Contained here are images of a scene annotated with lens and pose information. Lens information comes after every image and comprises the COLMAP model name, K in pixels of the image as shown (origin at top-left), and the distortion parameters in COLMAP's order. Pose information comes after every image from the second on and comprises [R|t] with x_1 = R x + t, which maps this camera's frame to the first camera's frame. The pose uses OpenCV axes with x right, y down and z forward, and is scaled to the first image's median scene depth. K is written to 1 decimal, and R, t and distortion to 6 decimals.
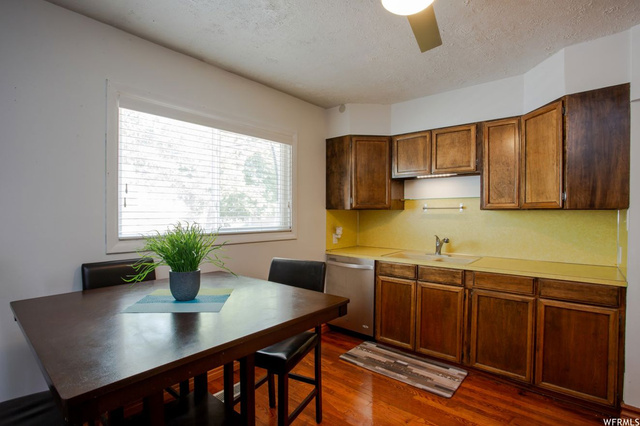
lens RADIAL K [[313.8, 0, 317.4], [0, 313.8, 213.6], [0, 0, 1]] dist [-0.049971, 0.000605]
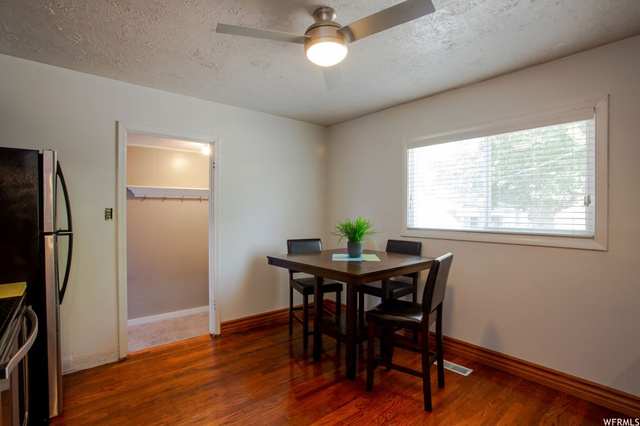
lens RADIAL K [[313.8, 0, 317.4], [0, 313.8, 213.6], [0, 0, 1]] dist [-0.049971, 0.000605]
pose [[-0.162020, 0.009928, -0.986737, 1.114941], [0.003368, 0.999949, 0.009508, -0.015604], [0.986782, -0.001783, -0.162046, 0.787511]]
